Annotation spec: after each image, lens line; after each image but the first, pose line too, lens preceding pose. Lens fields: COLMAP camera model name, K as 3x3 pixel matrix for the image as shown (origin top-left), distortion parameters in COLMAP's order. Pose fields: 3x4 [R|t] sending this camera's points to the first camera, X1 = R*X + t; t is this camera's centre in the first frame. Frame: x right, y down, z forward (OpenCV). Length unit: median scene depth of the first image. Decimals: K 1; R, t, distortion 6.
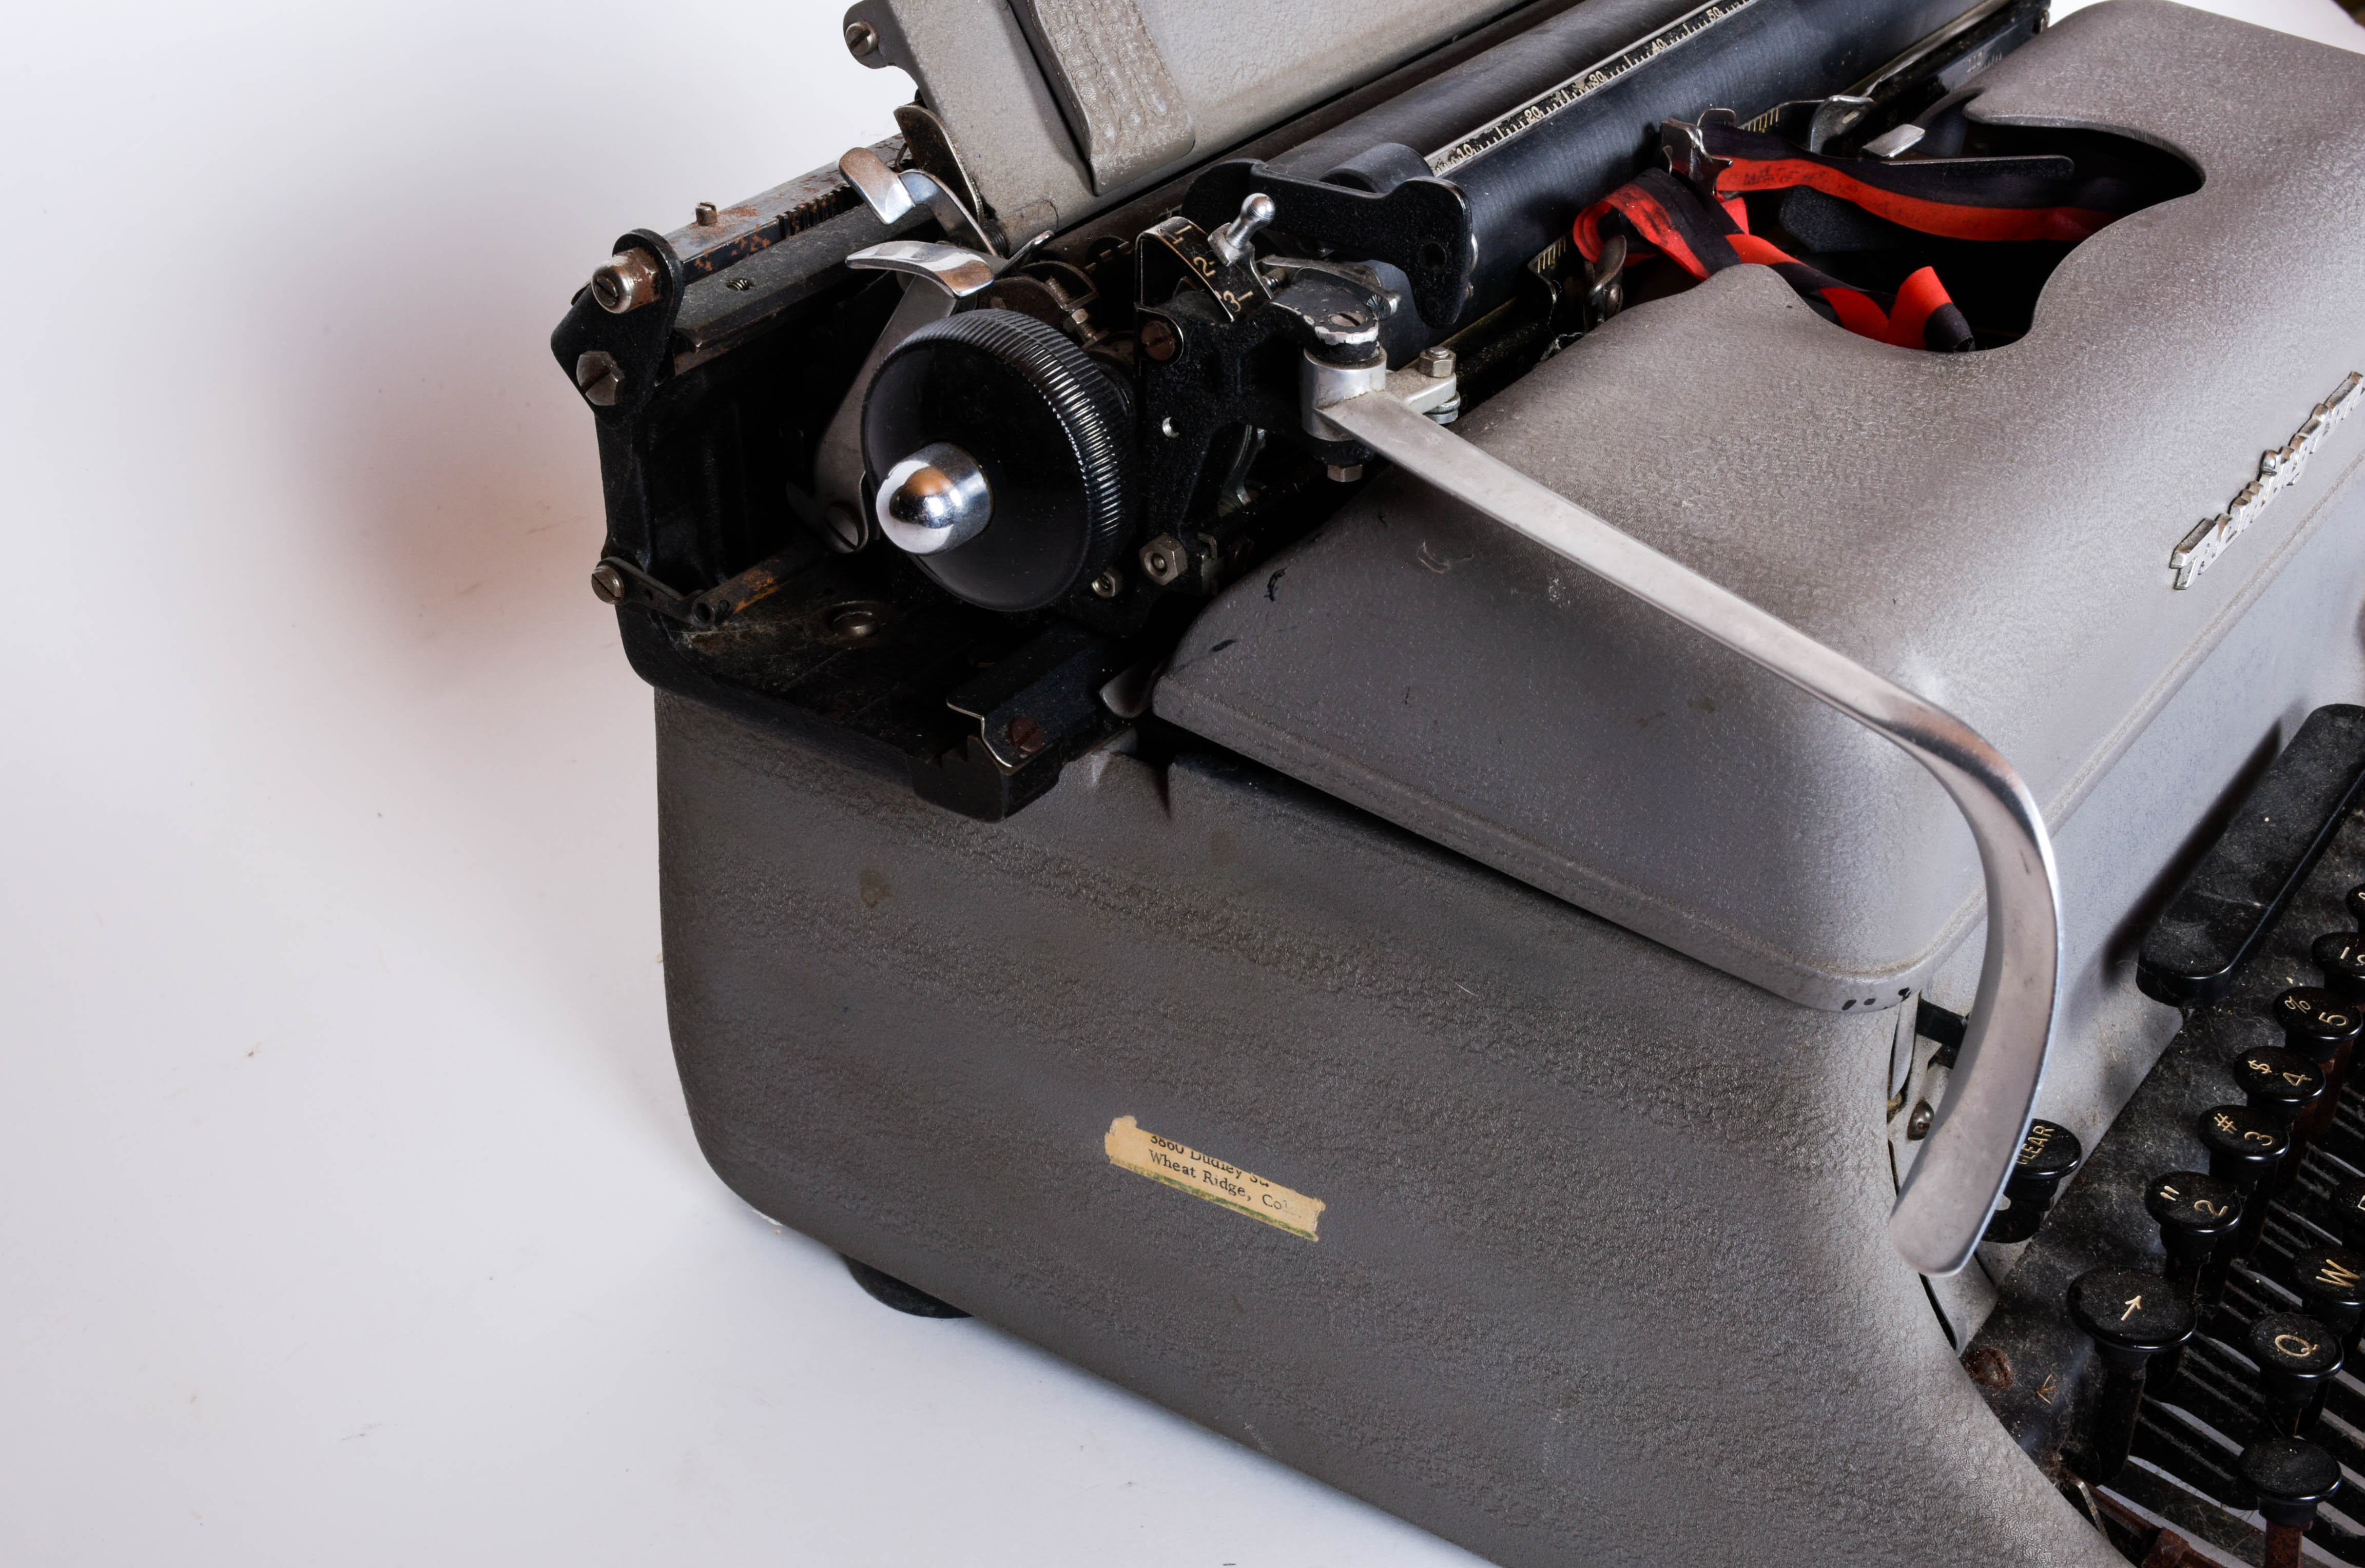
lens RADIAL K [[3003.7, 0, 1178.3], [0, 3003.7, 787.0], [0, 0, 1]] dist [0.028758, 0.000000]
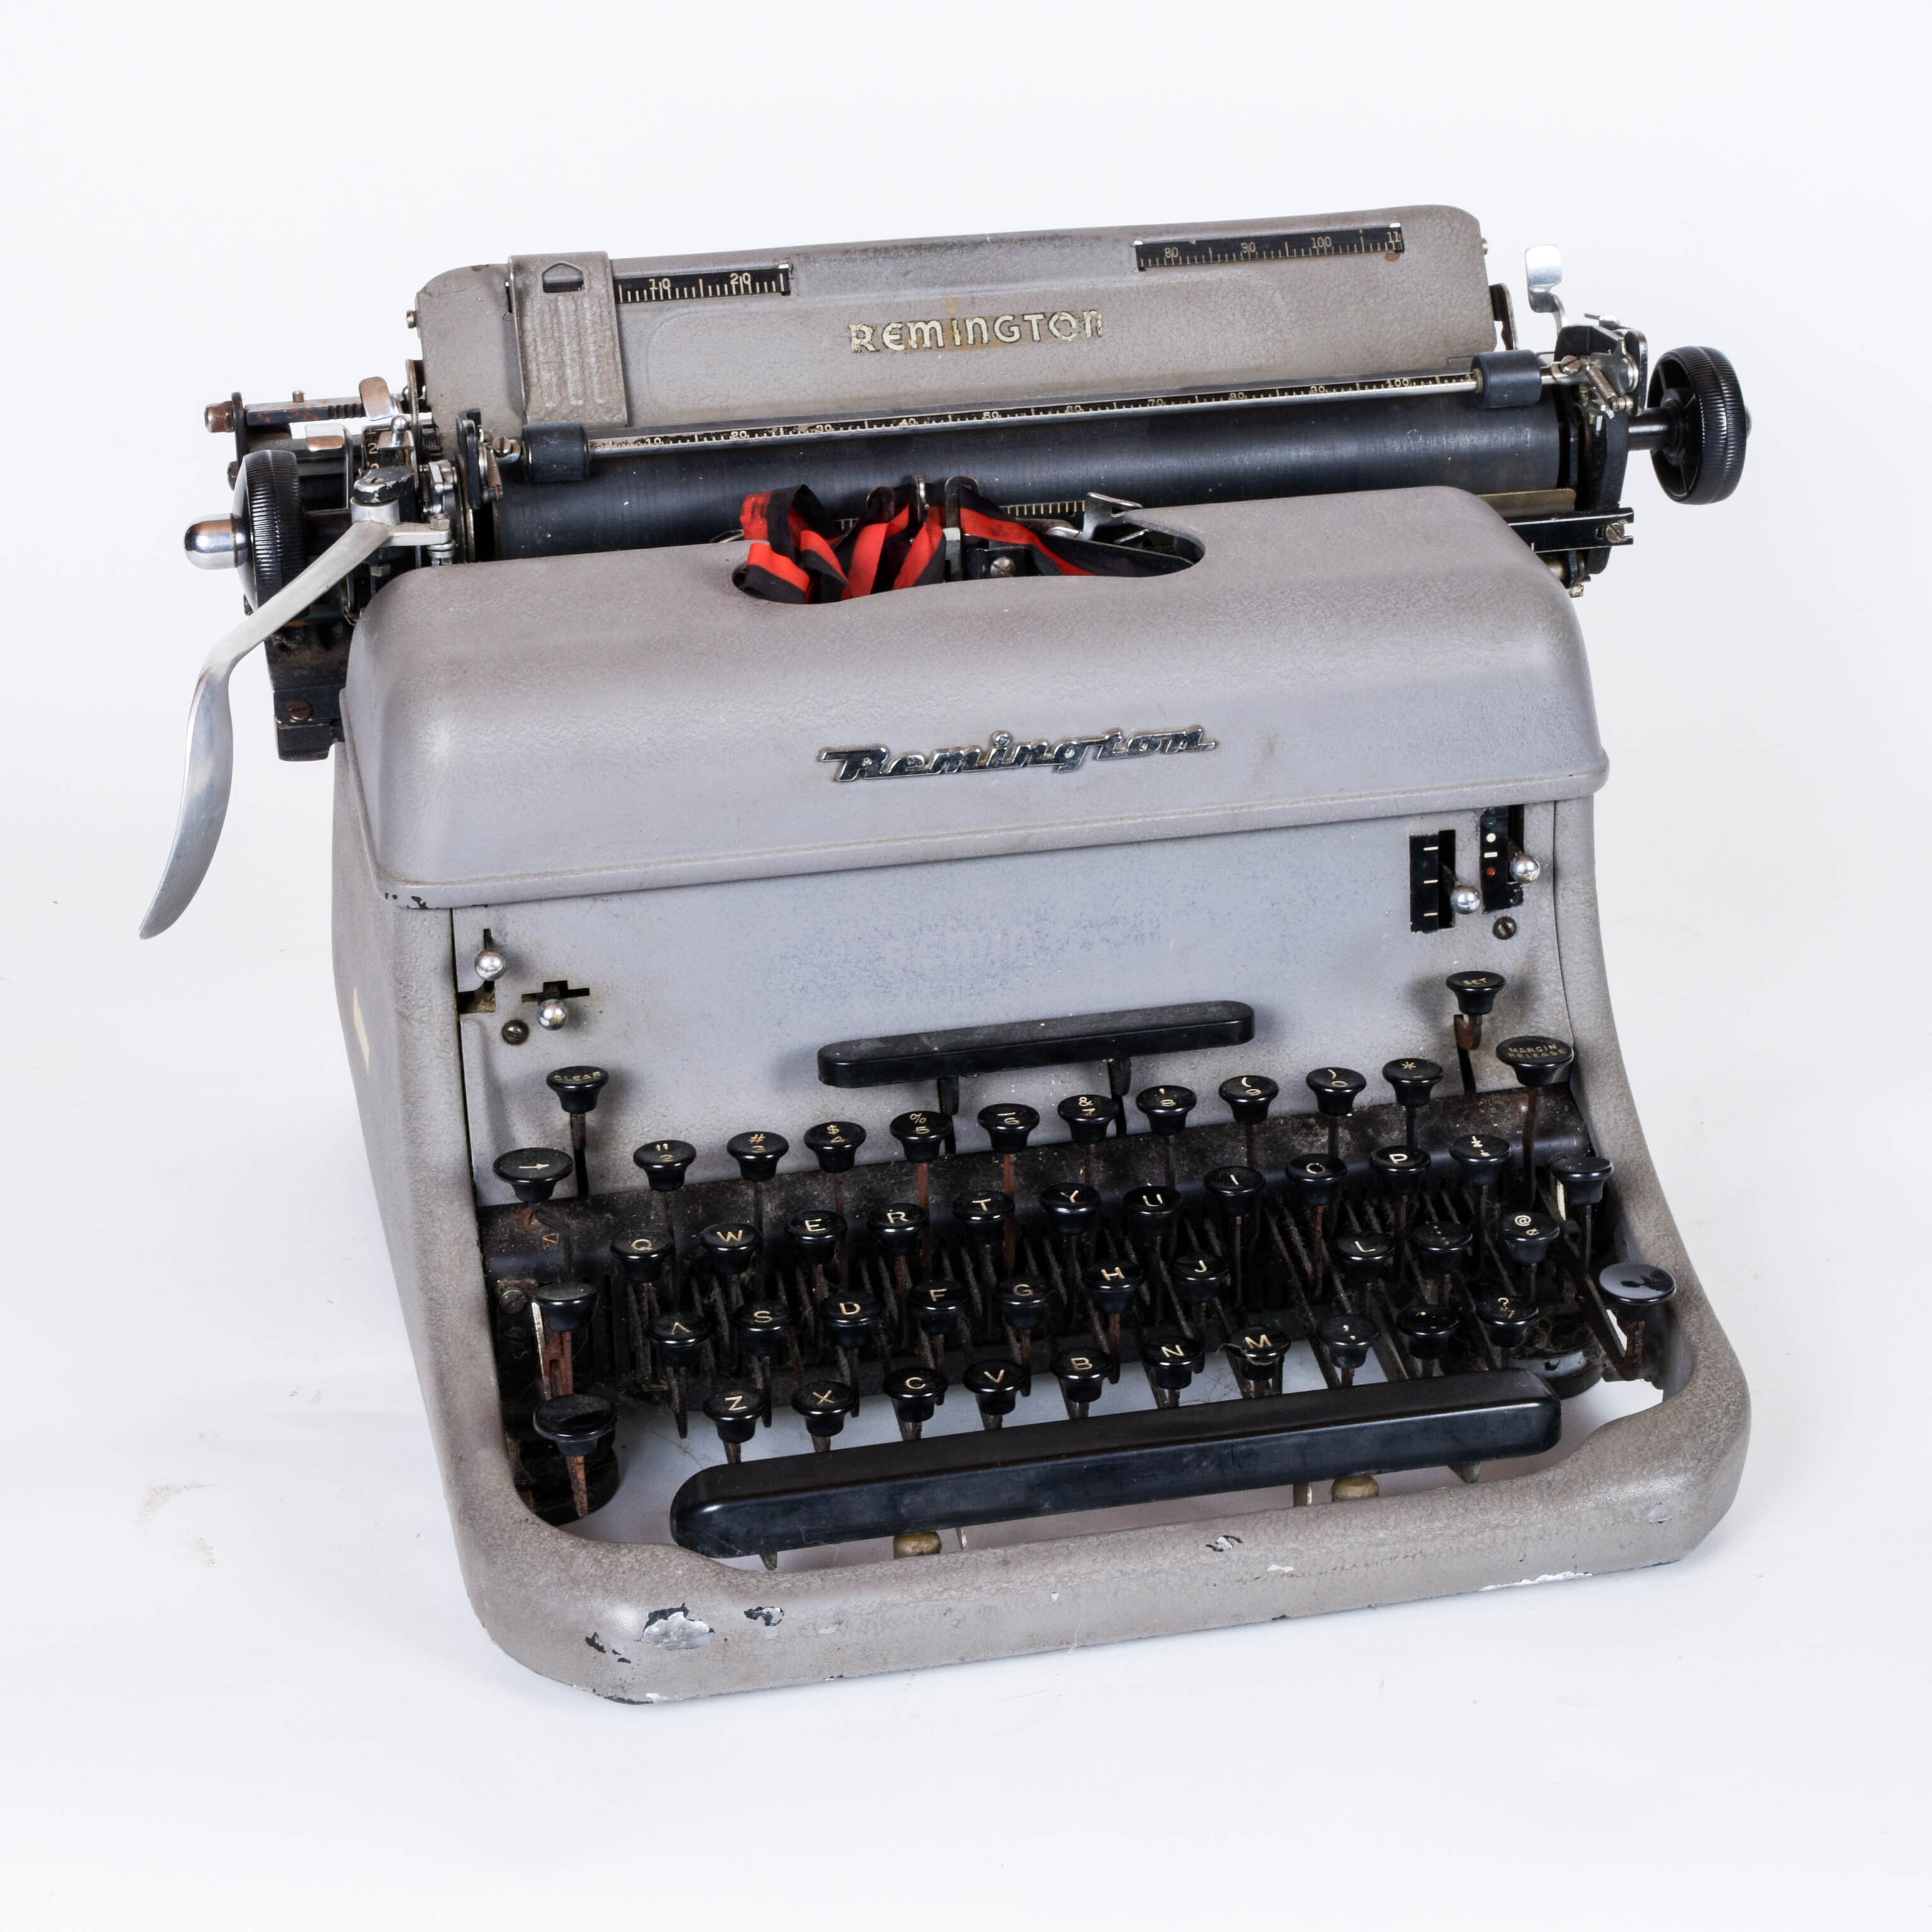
lens RADIAL K [[3991.5, 0, 972.0], [0, 3991.5, 636.6], [0, 0, 1]] dist [-0.030356, 0.000000]
pose [[0.738884, 0.189946, -0.646507, 1.550141], [-0.335216, 0.935915, -0.108139, 0.054378], [0.584535, 0.296621, 0.755205, -0.446187]]
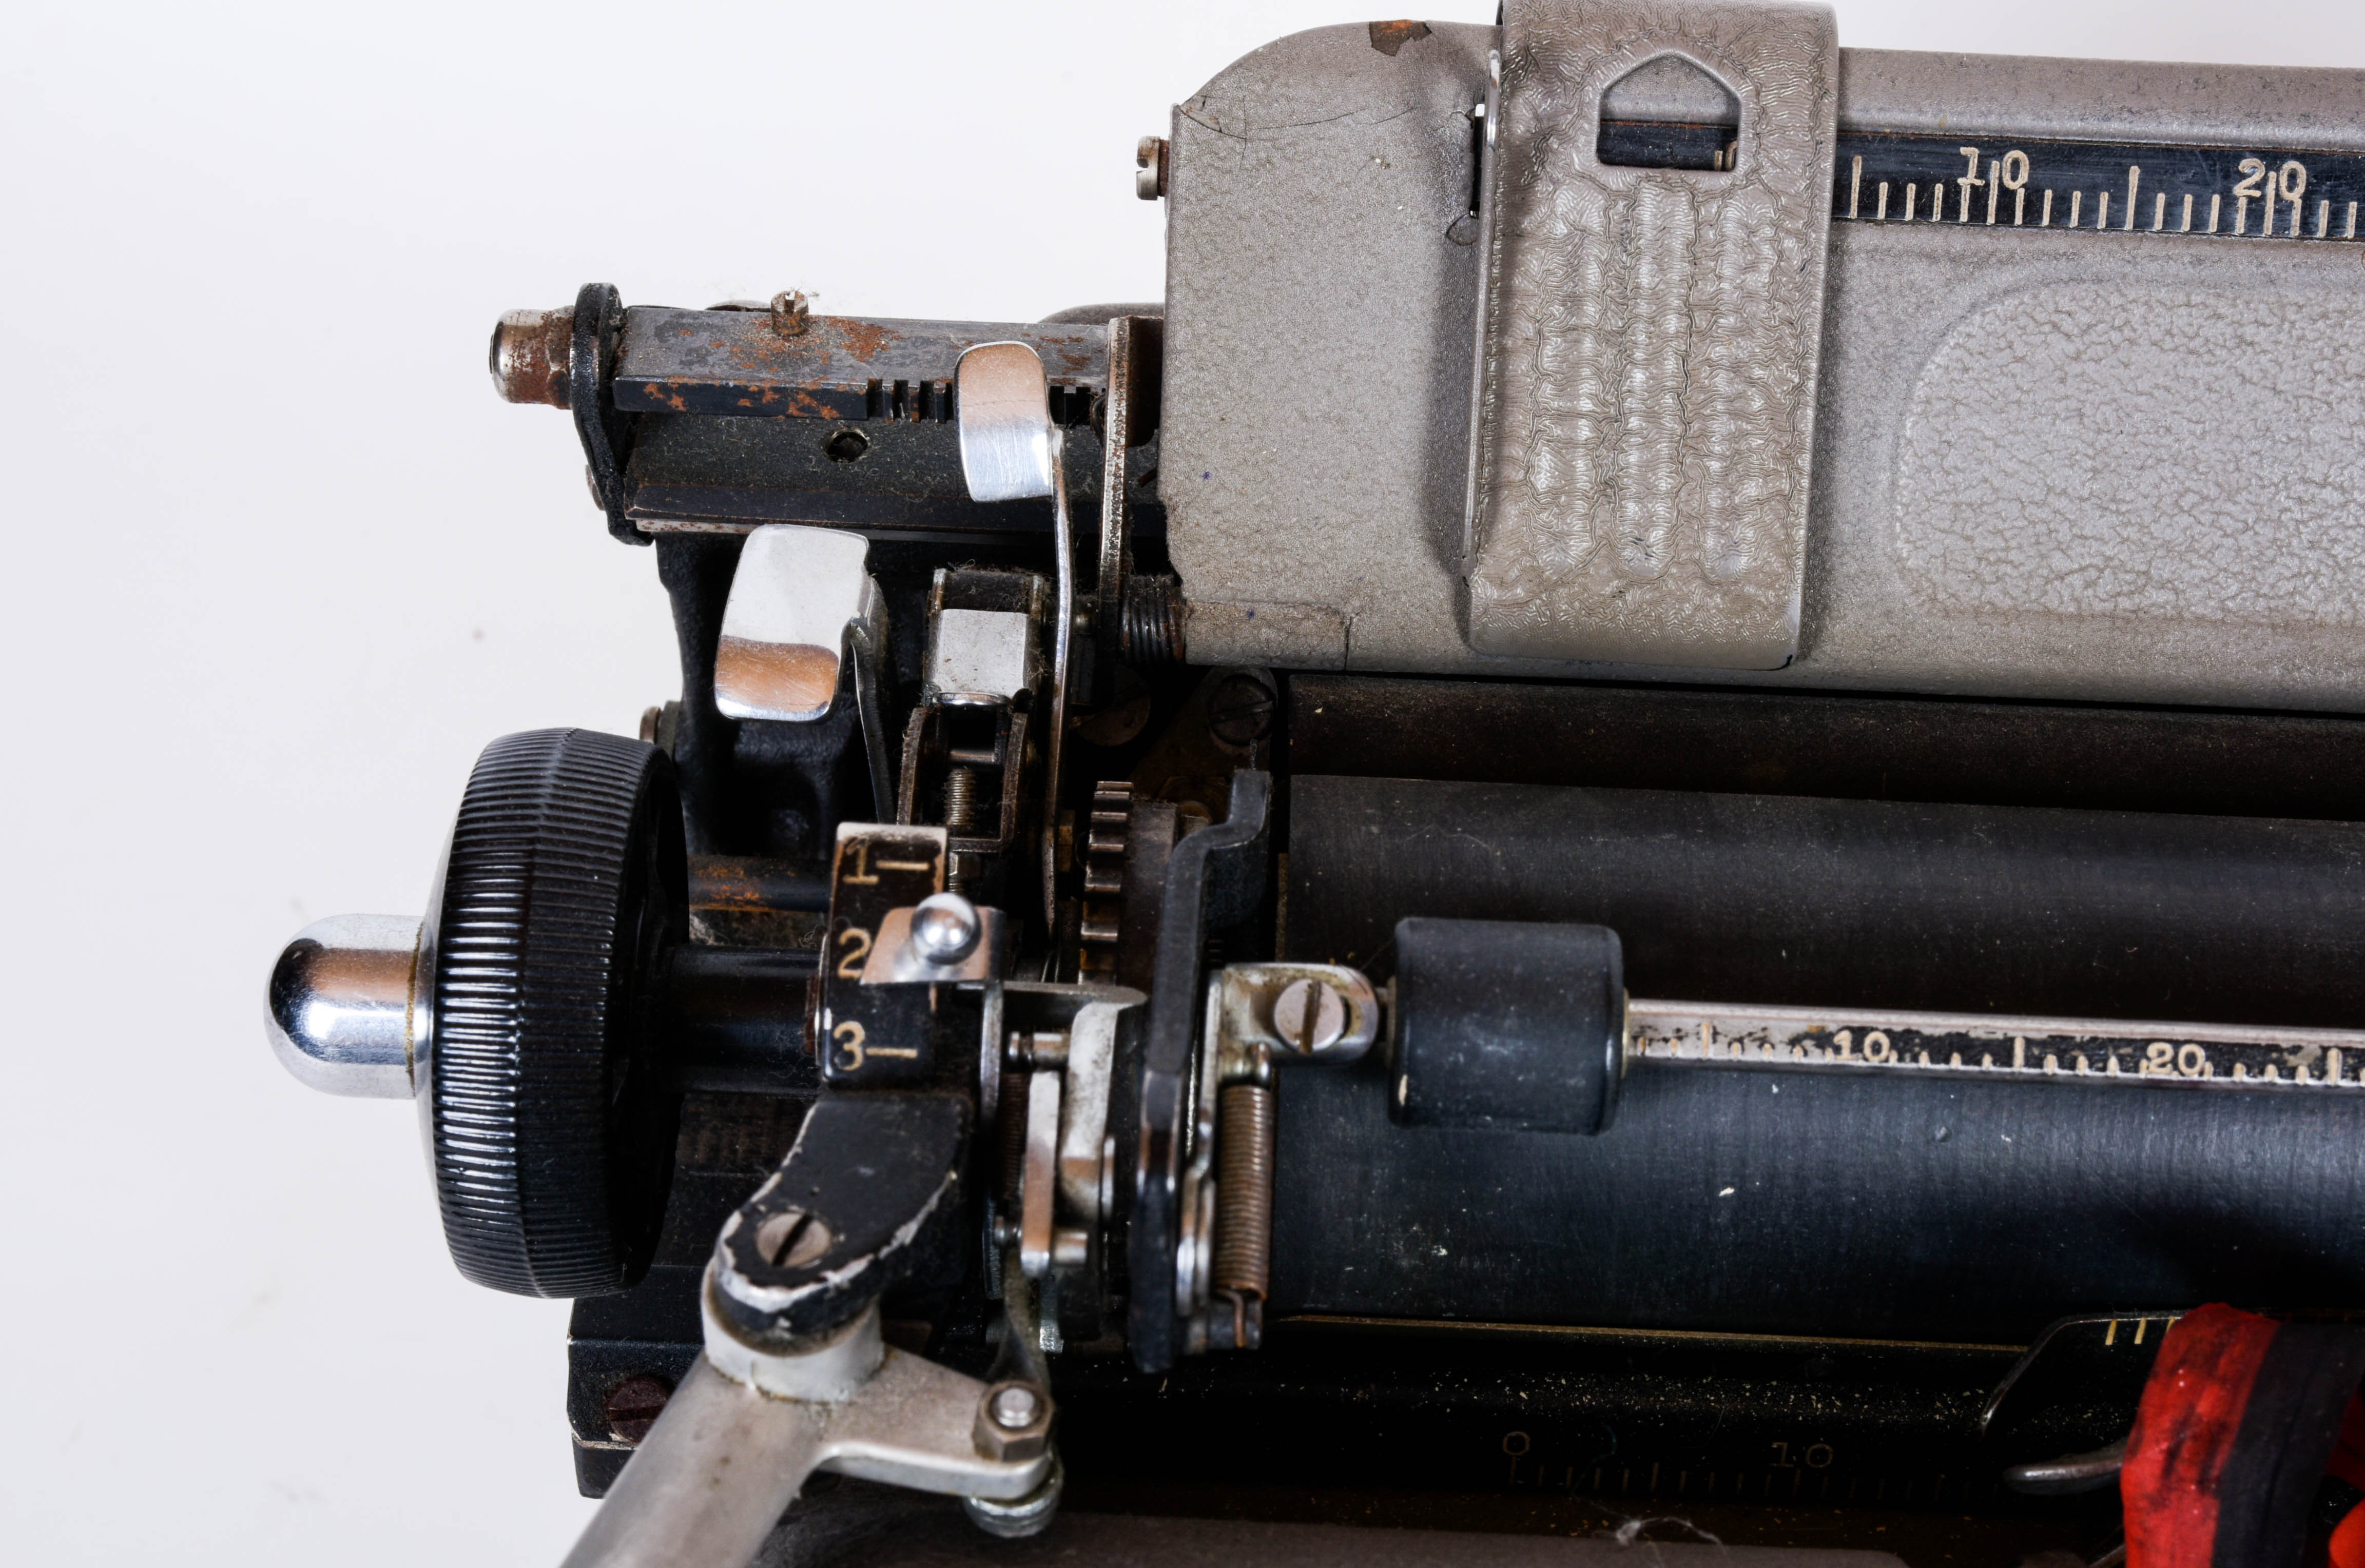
lens RADIAL K [[4130.4, 0, 1217.7], [0, 4130.4, 818.8], [0, 0, 1]] dist [-0.025127, 0.000000]
pose [[0.547729, 0.575507, -0.607276, 0.377132], [-0.460539, 0.813368, 0.355437, -0.395478], [0.698496, 0.084991, 0.710549, 0.490704]]
